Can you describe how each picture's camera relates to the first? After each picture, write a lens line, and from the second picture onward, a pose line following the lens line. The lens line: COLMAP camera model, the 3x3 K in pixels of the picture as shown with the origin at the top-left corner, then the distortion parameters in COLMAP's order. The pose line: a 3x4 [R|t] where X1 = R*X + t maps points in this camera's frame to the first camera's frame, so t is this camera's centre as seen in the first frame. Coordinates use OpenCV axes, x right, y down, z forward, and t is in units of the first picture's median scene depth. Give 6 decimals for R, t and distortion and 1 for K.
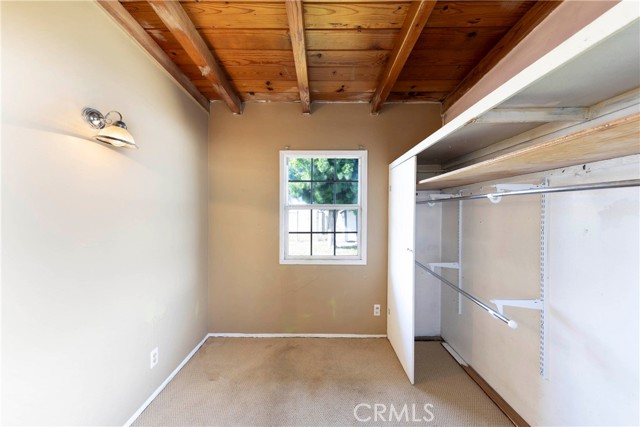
lens RADIAL K [[234.1, 0, 320.1], [0, 234.1, 209.8], [0, 0, 1]] dist [0.000535, 0.000030]
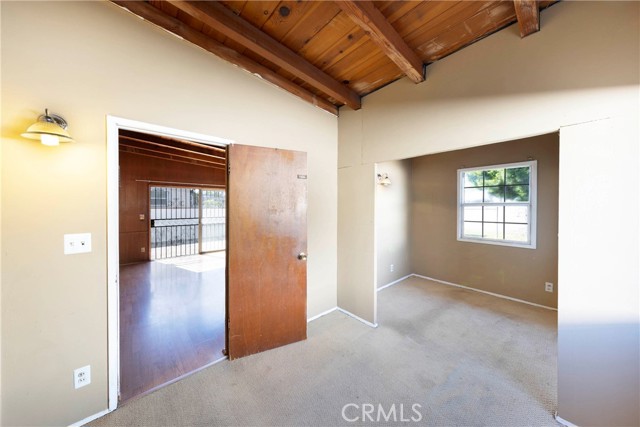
lens RADIAL K [[208.3, 0, 319.1], [0, 208.3, 208.6], [0, 0, 1]] dist [0.001333, 0.000074]
pose [[0.679183, 0.008575, -0.733919, 0.233354], [0.002806, 0.999894, 0.014280, -0.007811], [0.733963, -0.011758, 0.679087, -0.663751]]
